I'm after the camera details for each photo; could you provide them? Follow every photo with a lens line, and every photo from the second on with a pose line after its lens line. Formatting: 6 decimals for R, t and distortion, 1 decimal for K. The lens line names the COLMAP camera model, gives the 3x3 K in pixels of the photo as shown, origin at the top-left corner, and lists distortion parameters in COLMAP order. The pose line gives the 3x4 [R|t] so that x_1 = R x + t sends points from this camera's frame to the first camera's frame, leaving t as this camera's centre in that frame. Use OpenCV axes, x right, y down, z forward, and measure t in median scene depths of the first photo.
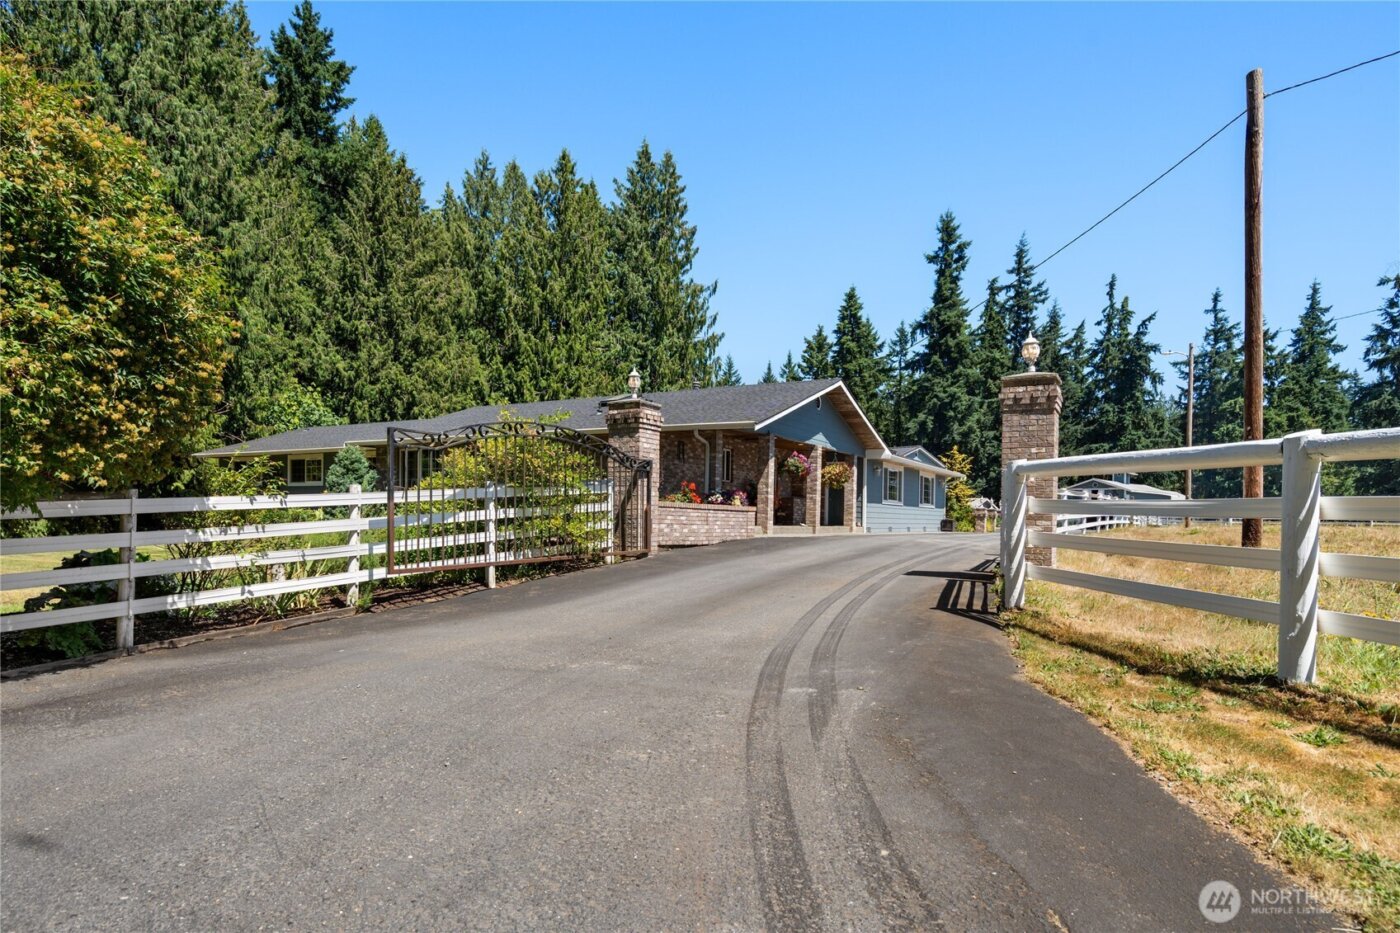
lens RADIAL K [[785.2, 0, 720.3], [0, 785.2, 534.6], [0, 0, 1]] dist [0.042029, -0.000931]
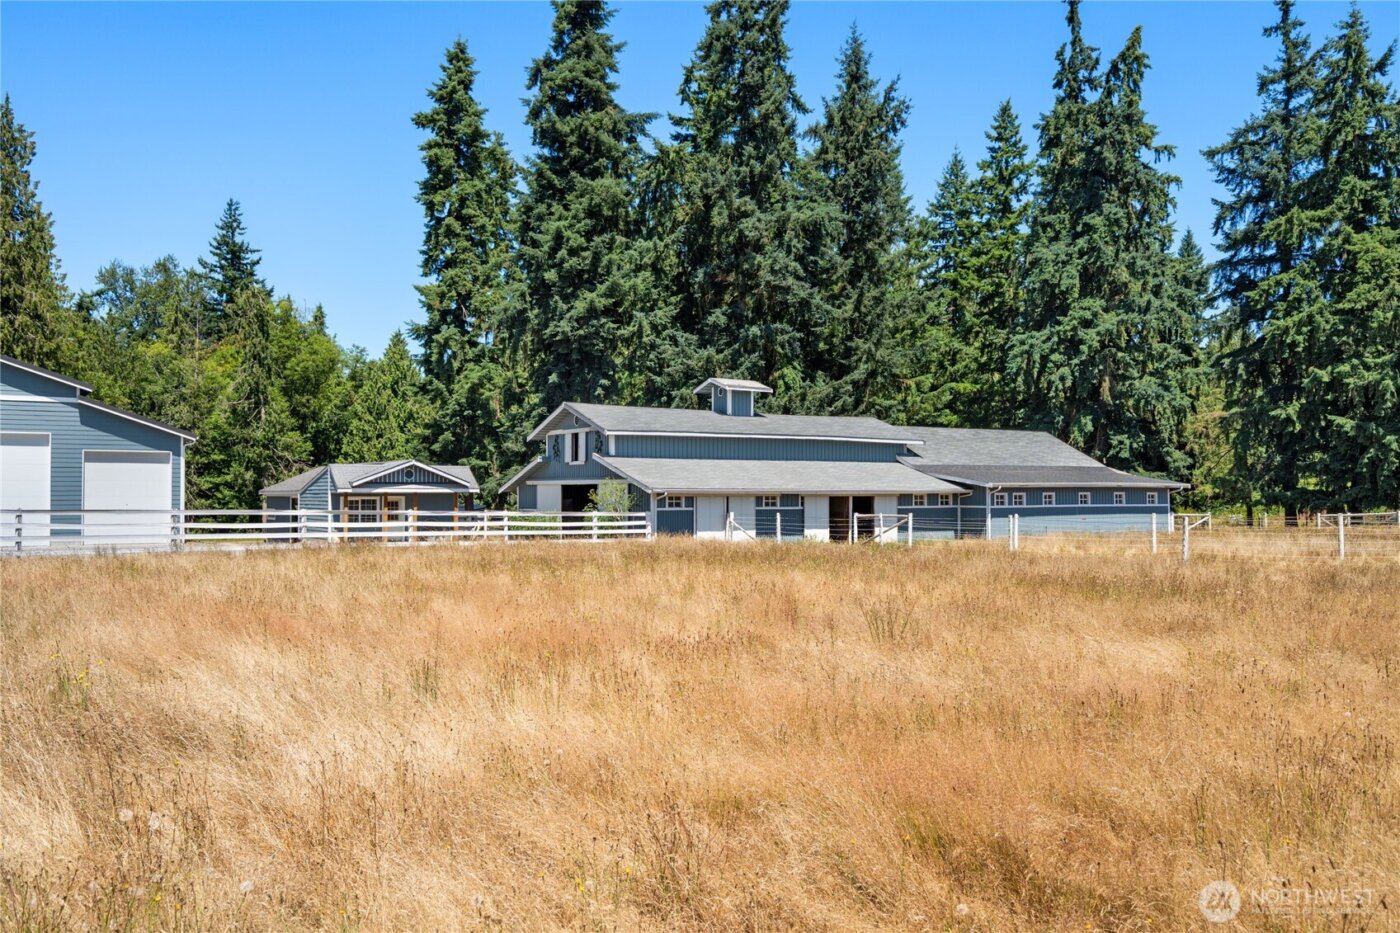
lens RADIAL K [[1132.3, 0, 691.9], [0, 1132.3, 472.5], [0, 0, 1]] dist [0.007170, 0.010373]
pose [[0.974908, -0.021323, -0.221583, 0.462462], [0.013892, 0.999289, -0.035039, -0.012244], [0.222173, 0.031082, 0.974512, 0.332465]]
